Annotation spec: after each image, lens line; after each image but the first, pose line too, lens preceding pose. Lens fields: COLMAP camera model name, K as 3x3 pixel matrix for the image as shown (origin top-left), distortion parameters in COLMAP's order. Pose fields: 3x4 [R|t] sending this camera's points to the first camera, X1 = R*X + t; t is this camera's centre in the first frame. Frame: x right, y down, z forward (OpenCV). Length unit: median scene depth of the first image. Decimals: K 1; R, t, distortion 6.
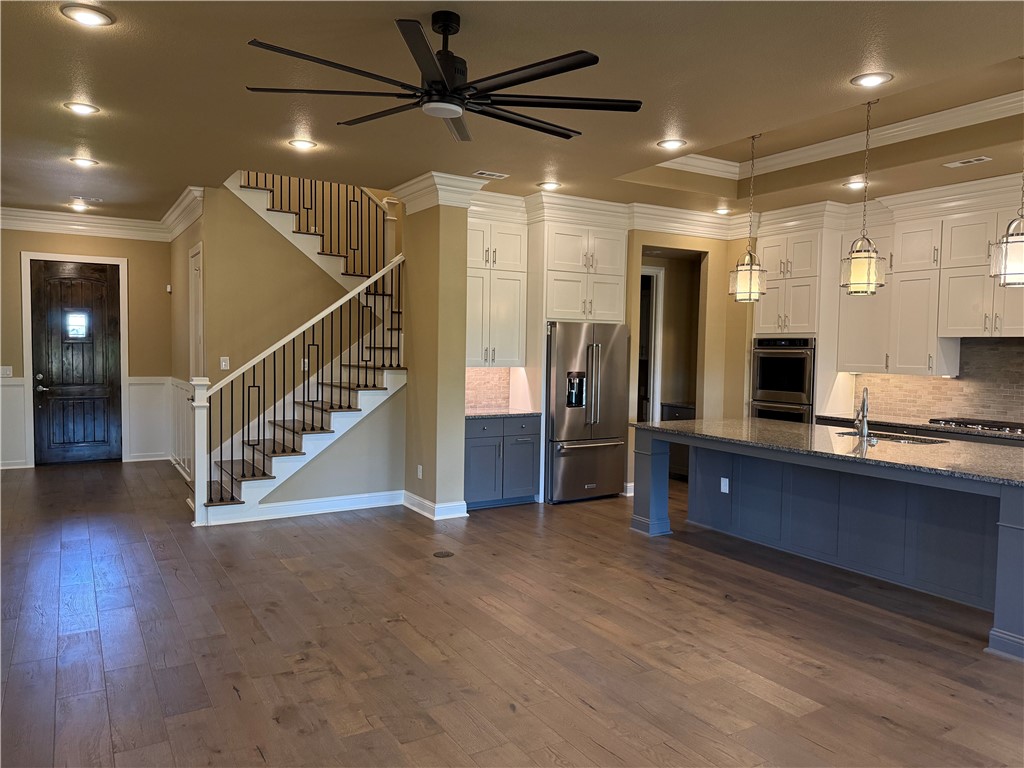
lens RADIAL K [[715.1, 0, 514.2], [0, 715.1, 388.5], [0, 0, 1]] dist [0.098209, -0.136512]
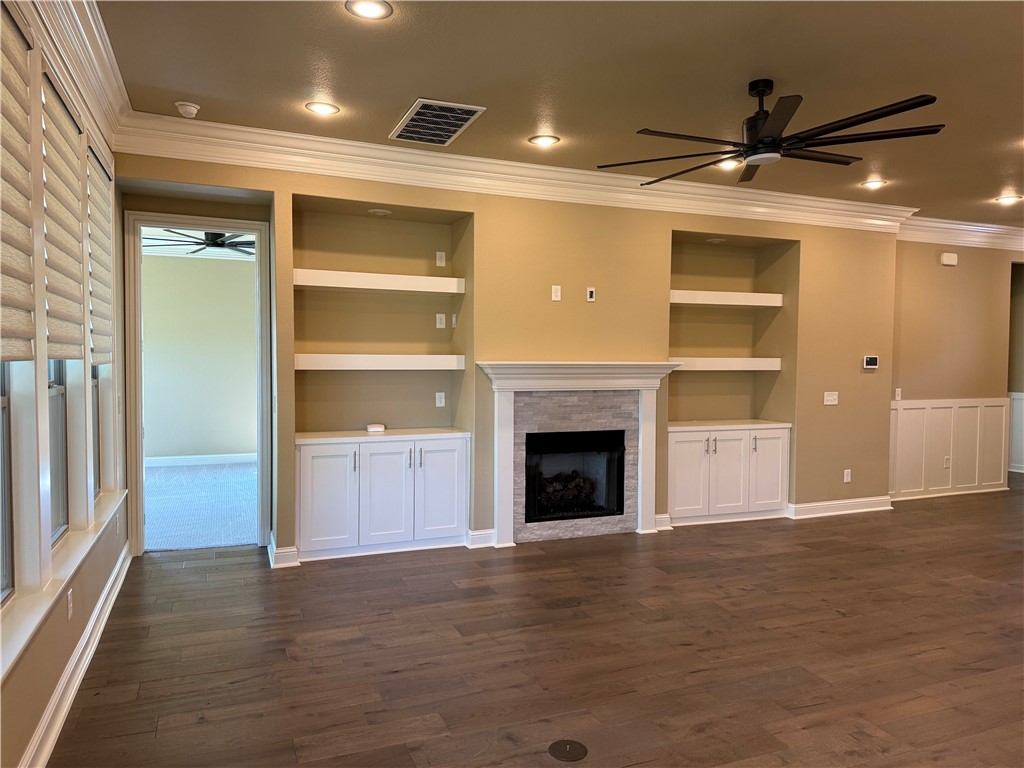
lens RADIAL K [[715.1, 0, 514.2], [0, 715.1, 388.5], [0, 0, 1]] dist [0.098209, -0.136512]
pose [[-0.158203, 0.025335, -0.987081, 0.619076], [-0.064370, 0.997280, 0.035913, -0.011999], [0.985306, 0.069220, -0.156142, 0.428806]]
